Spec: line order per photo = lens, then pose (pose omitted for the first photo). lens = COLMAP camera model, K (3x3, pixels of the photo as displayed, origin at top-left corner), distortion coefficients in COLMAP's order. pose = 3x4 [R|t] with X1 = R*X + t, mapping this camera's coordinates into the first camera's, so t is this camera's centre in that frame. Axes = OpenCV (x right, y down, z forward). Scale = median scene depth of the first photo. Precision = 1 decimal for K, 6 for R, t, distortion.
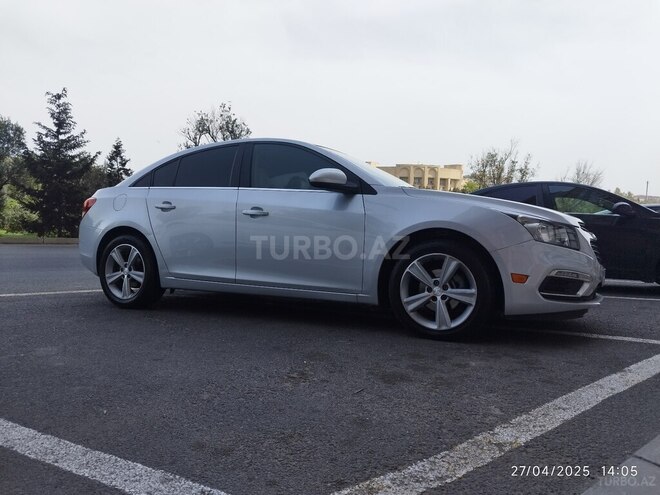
lens RADIAL K [[480.3, 0, 333.5], [0, 480.3, 244.2], [0, 0, 1]] dist [0.006015, 0.001392]
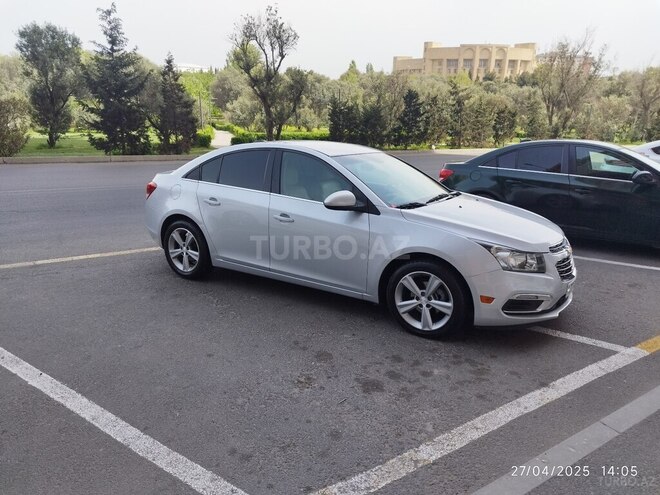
lens RADIAL K [[480.3, 0, 331.9], [0, 480.3, 248.1], [0, 0, 1]] dist [0.006015, 0.001392]
pose [[0.993319, 0.026130, -0.112403, 0.097198], [0.000689, 0.972668, 0.232197, -0.273722], [0.115398, -0.230723, 0.966152, -0.174412]]
